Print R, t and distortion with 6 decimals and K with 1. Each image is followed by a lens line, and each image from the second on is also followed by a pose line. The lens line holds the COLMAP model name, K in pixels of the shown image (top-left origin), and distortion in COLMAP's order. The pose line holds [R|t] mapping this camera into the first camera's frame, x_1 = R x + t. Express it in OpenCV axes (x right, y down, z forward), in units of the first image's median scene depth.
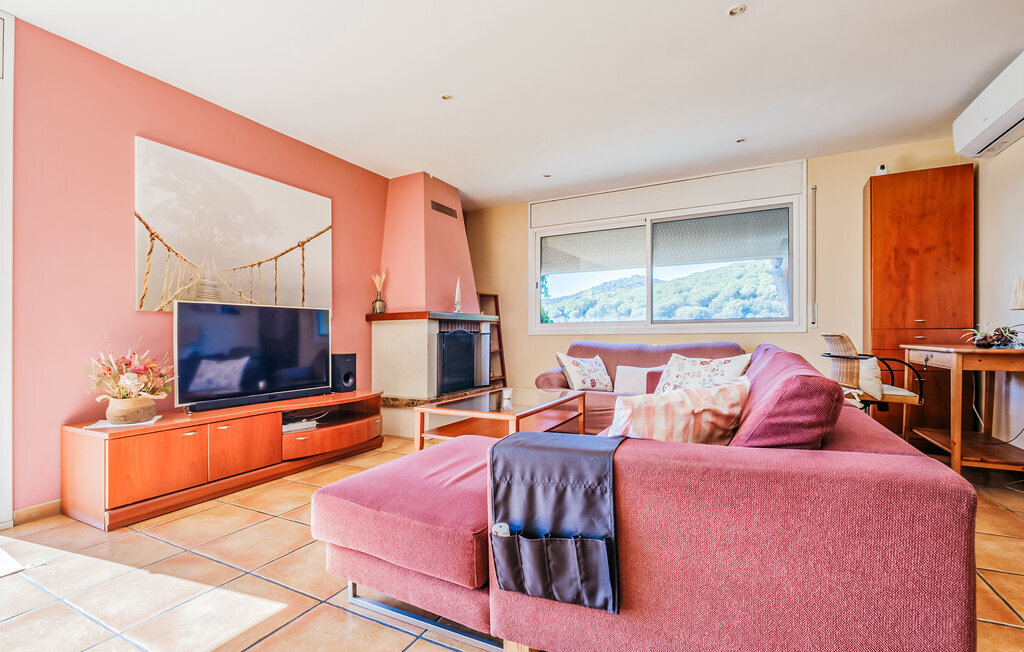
lens RADIAL K [[459.5, 0, 517.0], [0, 459.5, 336.1], [0, 0, 1]] dist [-0.024695, 0.001704]
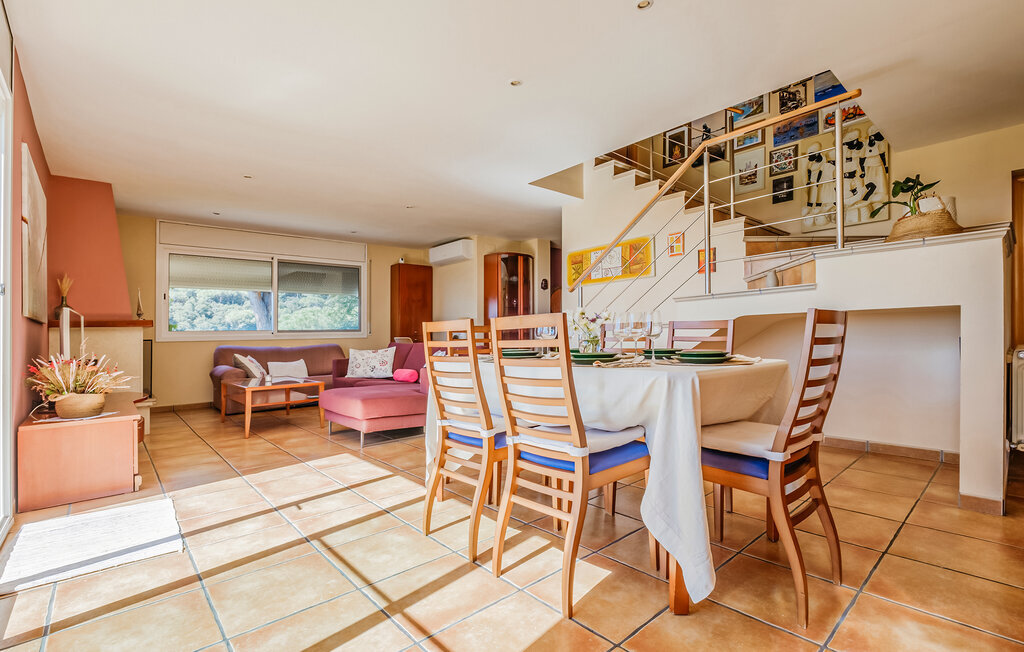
lens RADIAL K [[459.5, 0, 514.4], [0, 459.5, 334.8], [0, 0, 1]] dist [-0.024695, 0.001704]
pose [[0.377576, 0.009113, 0.925934, -1.019264], [0.009673, 0.999858, -0.013785, 0.011256], [-0.925928, 0.014162, 0.377434, -0.298375]]
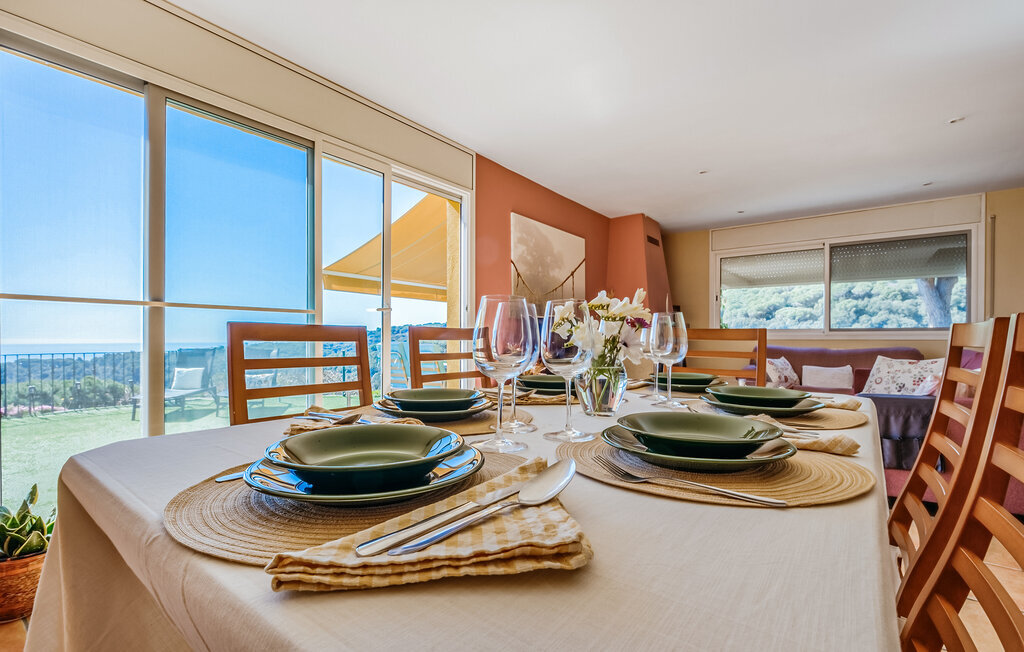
lens RADIAL K [[463.7, 0, 518.8], [0, 463.7, 336.2], [0, 0, 1]] dist [-0.003367, -0.002752]
pose [[0.986079, 0.008338, -0.166068, -0.418896], [-0.008855, 0.999958, -0.002373, -0.005694], [0.166041, 0.003811, 0.986111, -0.445691]]
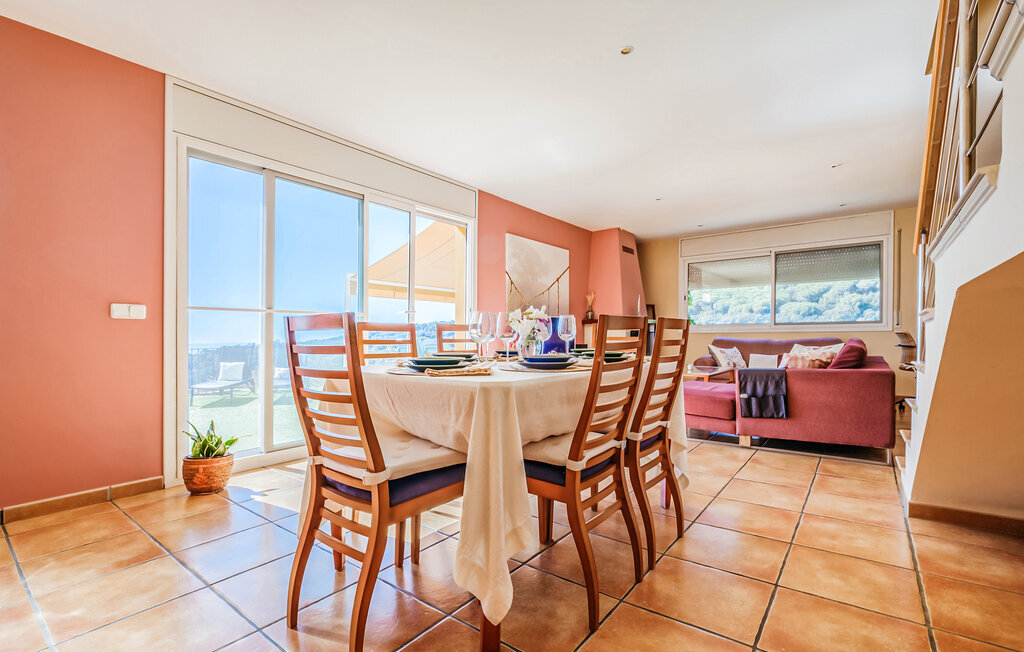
lens RADIAL K [[459.5, 0, 512.8], [0, 459.5, 341.1], [0, 0, 1]] dist [-0.024695, 0.001704]
pose [[0.981000, 0.004042, -0.193964, -0.319511], [-0.001080, 0.999881, 0.015372, 0.002921], [0.194003, -0.014870, 0.980888, -0.763251]]
